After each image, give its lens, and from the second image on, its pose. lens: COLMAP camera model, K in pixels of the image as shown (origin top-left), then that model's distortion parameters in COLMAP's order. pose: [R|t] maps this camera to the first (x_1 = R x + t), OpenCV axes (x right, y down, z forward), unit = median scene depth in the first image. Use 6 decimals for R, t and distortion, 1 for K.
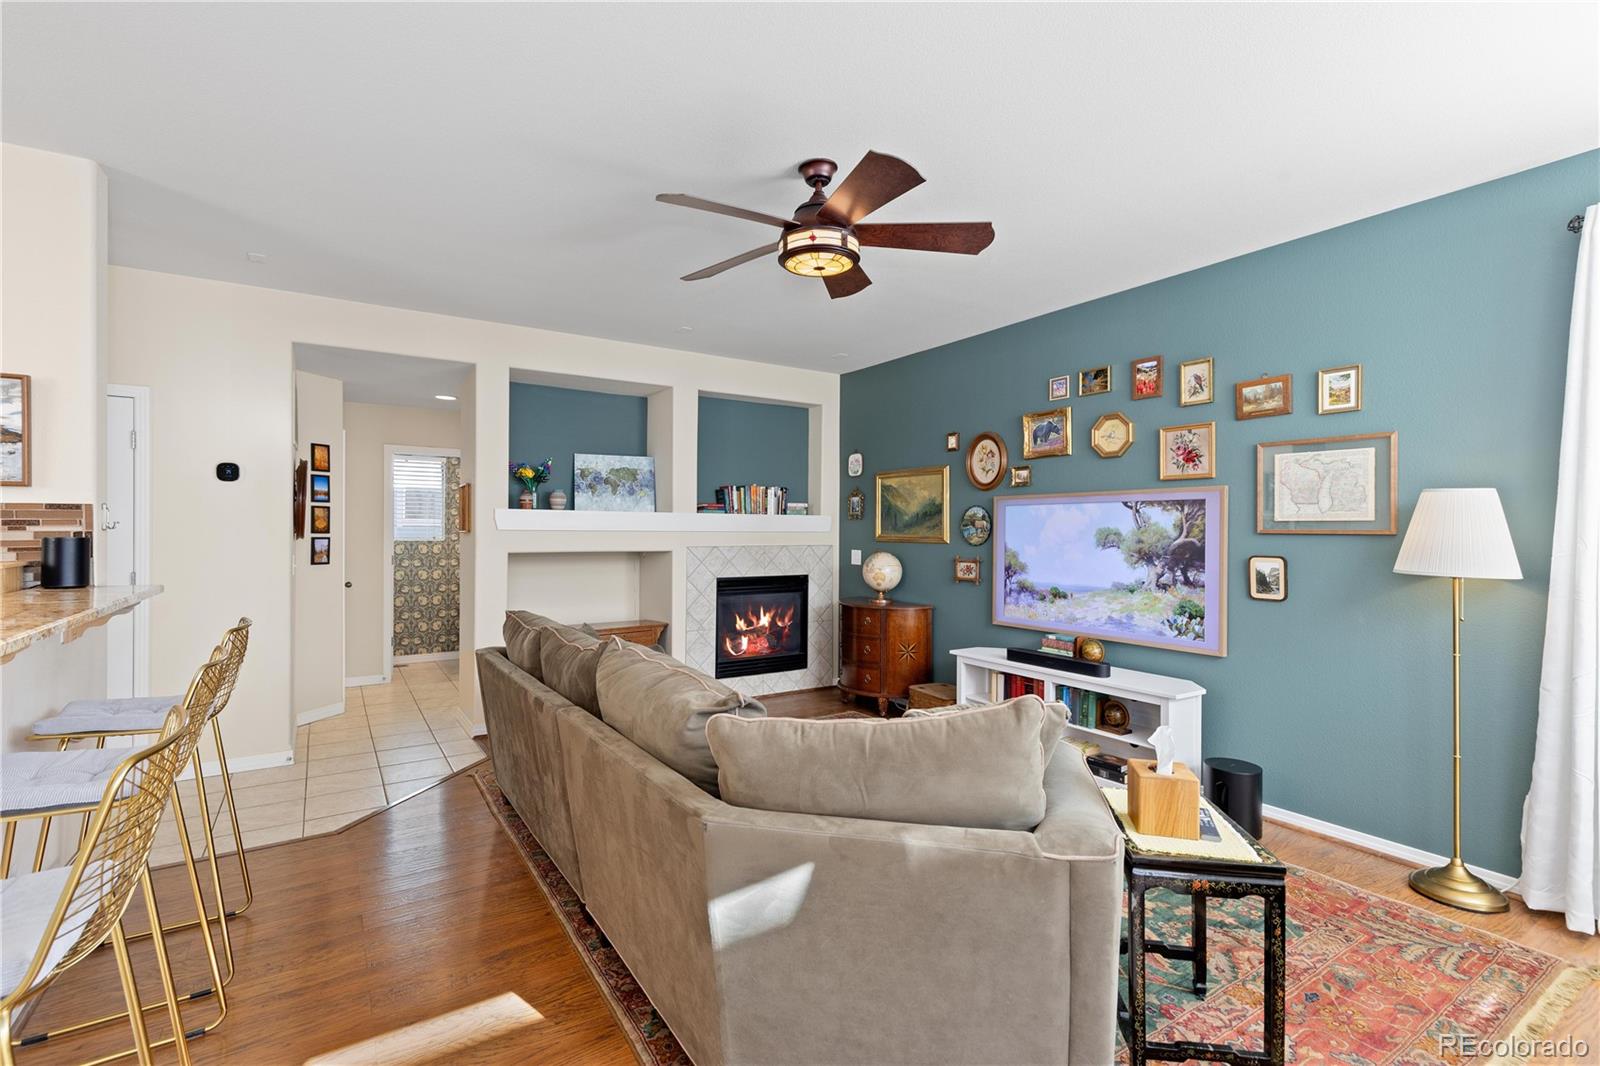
lens RADIAL K [[732.4, 0, 791.7], [0, 732.4, 534.3], [0, 0, 1]] dist [0.011868, -0.003084]
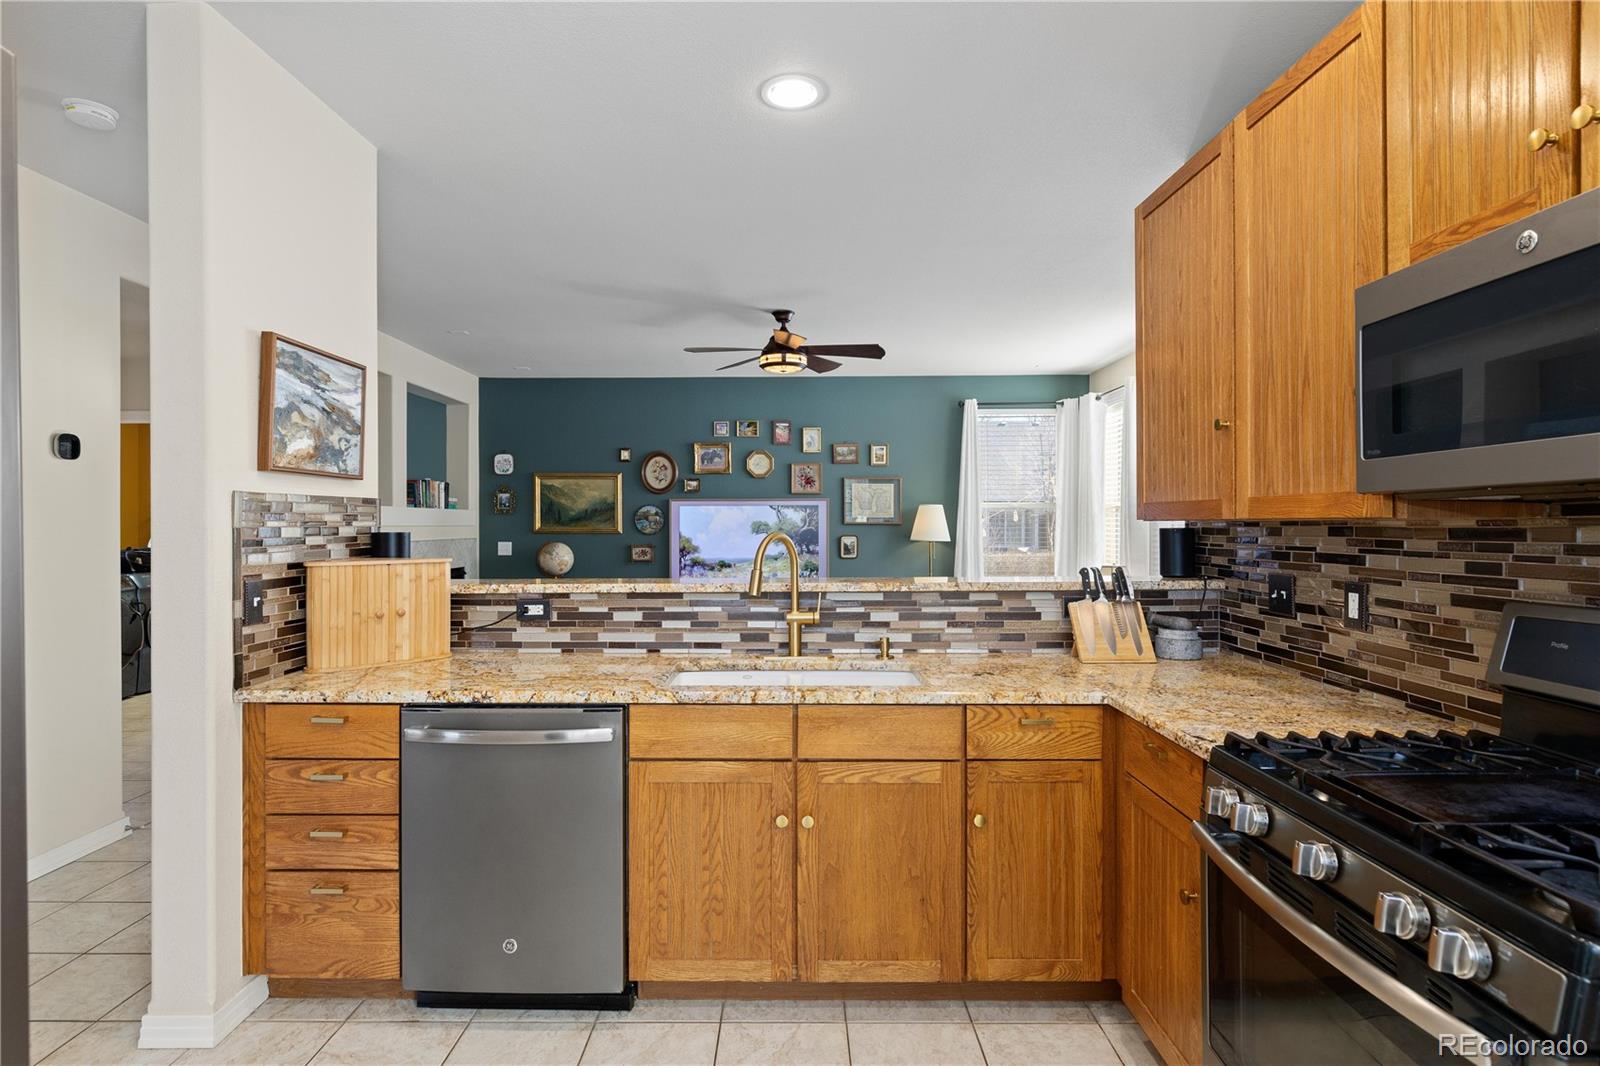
lens RADIAL K [[802.1, 0, 791.0], [0, 802.1, 525.7], [0, 0, 1]] dist [0.002532, -0.002285]
pose [[0.547392, -0.006348, 0.836852, -0.932594], [0.008793, 0.999960, 0.001834, -0.001246], [-0.836830, 0.006354, 0.547426, -0.024719]]
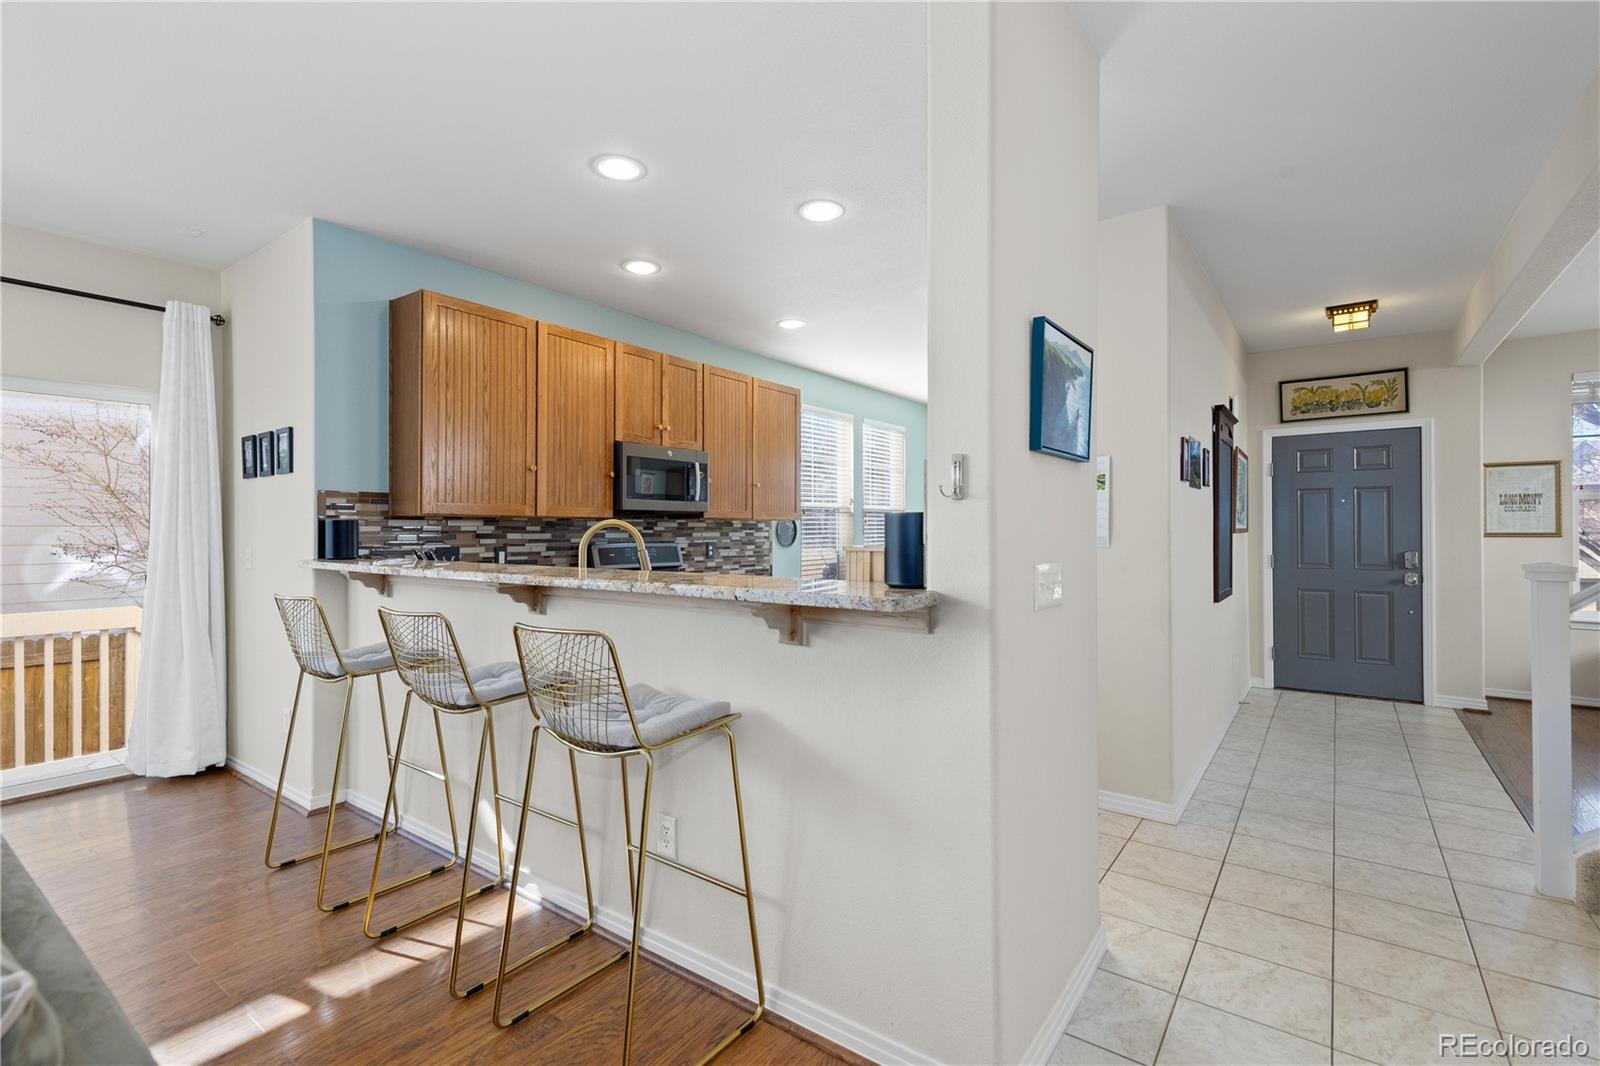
lens RADIAL K [[732.4, 0, 793.7], [0, 732.4, 526.6], [0, 0, 1]] dist [0.011868, -0.003084]
pose [[-0.936229, -0.004324, -0.351364, -0.382881], [-0.004434, 0.999990, -0.000490, 0.009356], [0.351363, 0.001100, -0.936239, 0.931787]]
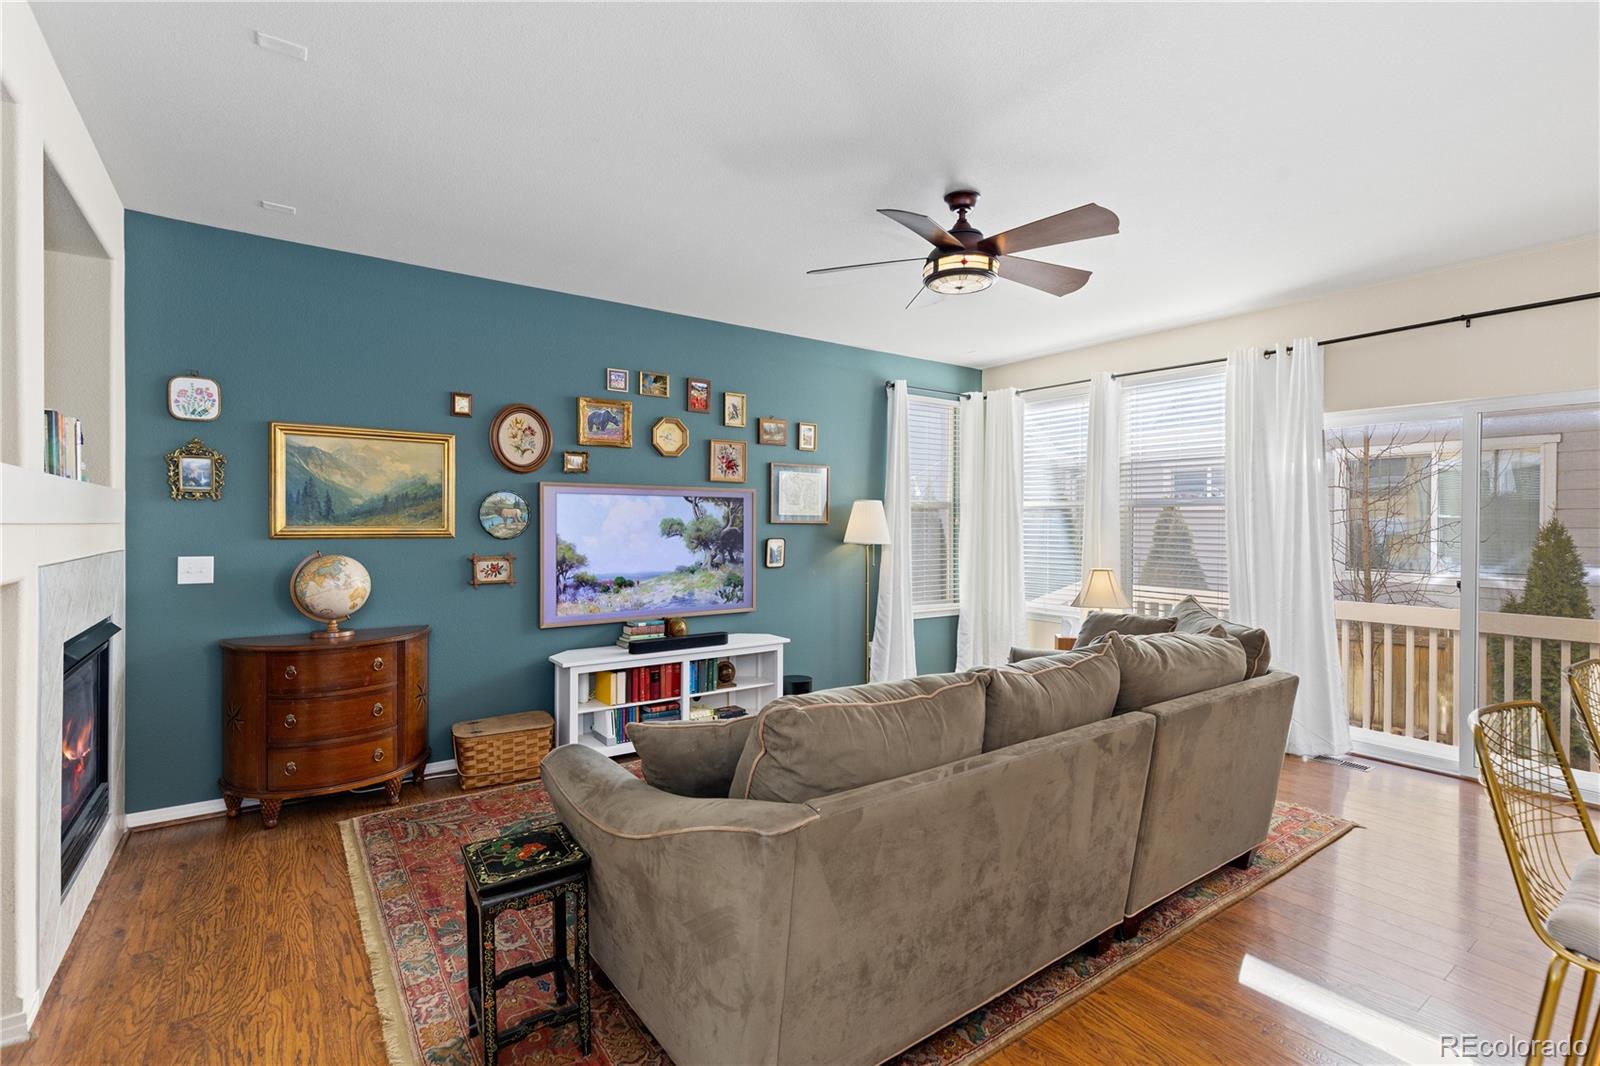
lens RADIAL K [[732.4, 0, 797.9], [0, 732.4, 525.5], [0, 0, 1]] dist [0.011868, -0.003084]
pose [[-0.053238, -0.009910, 0.998533, -0.653505], [0.000755, 0.999950, 0.009964, -0.008415], [-0.998582, 0.001285, -0.053228, 0.797219]]
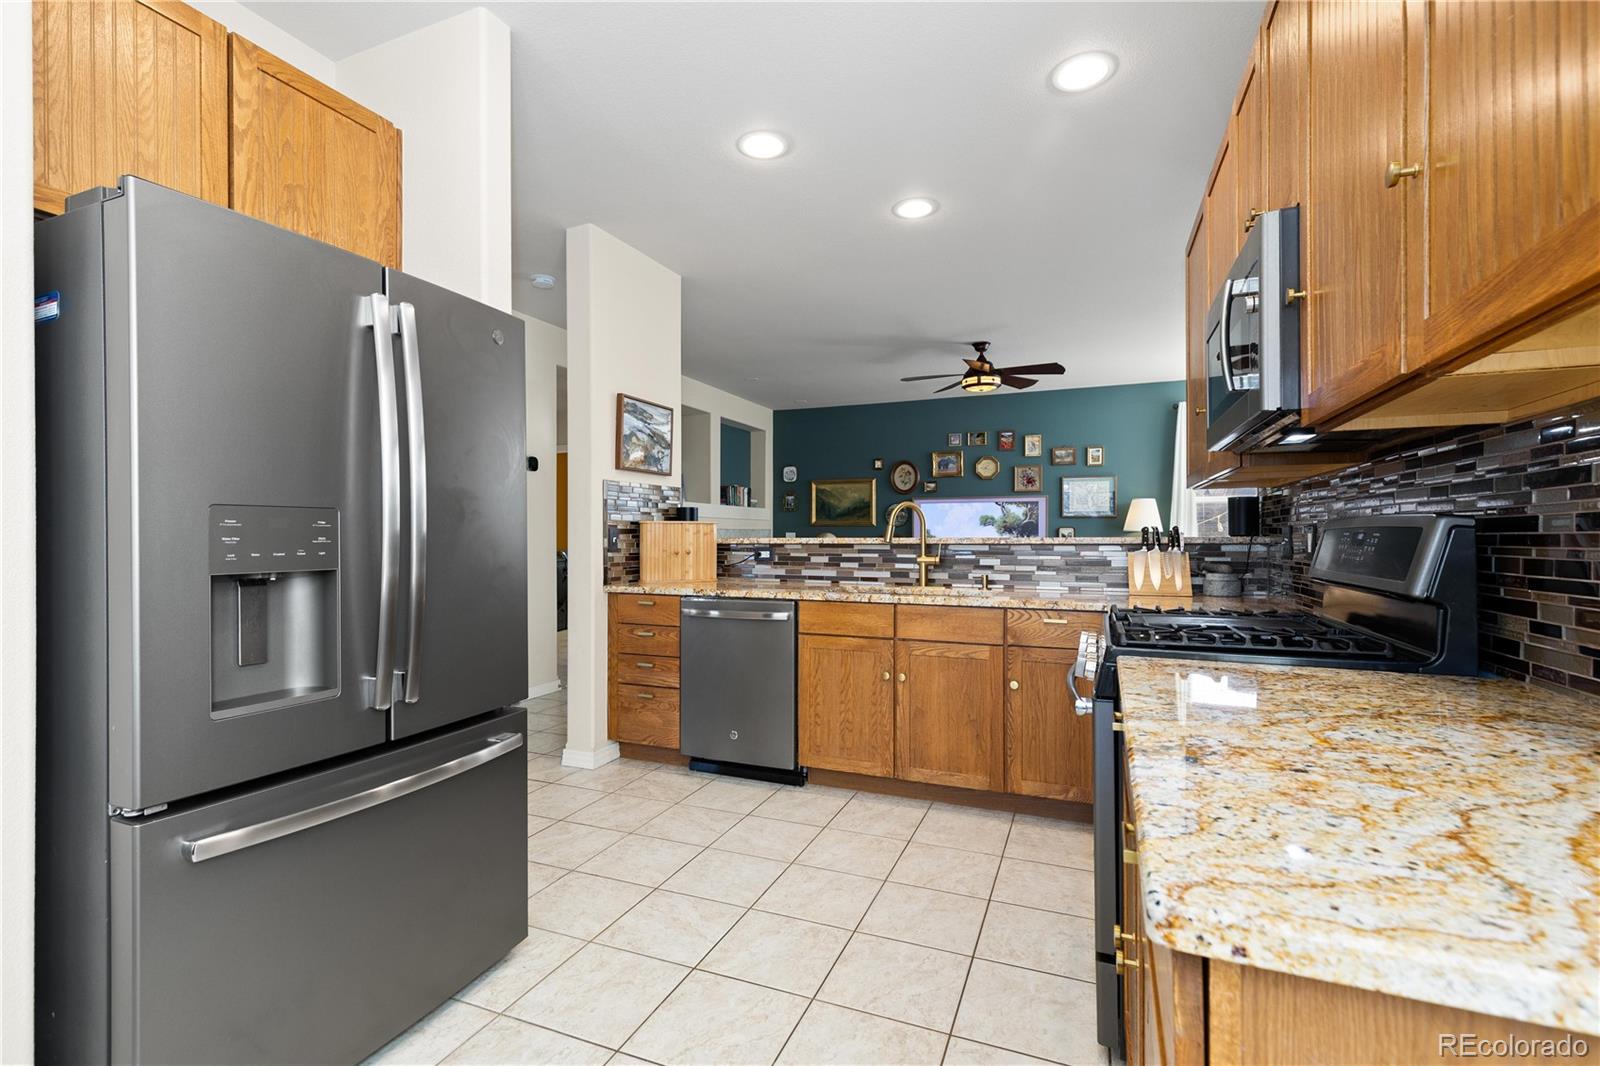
lens RADIAL K [[732.4, 0, 793.6], [0, 732.4, 535.6], [0, 0, 1]] dist [0.011868, -0.003084]
pose [[0.822631, -0.004441, 0.568558, -1.005969], [0.006948, 0.999973, -0.002241, 0.042039], [-0.568533, 0.005794, 0.822640, -0.280404]]
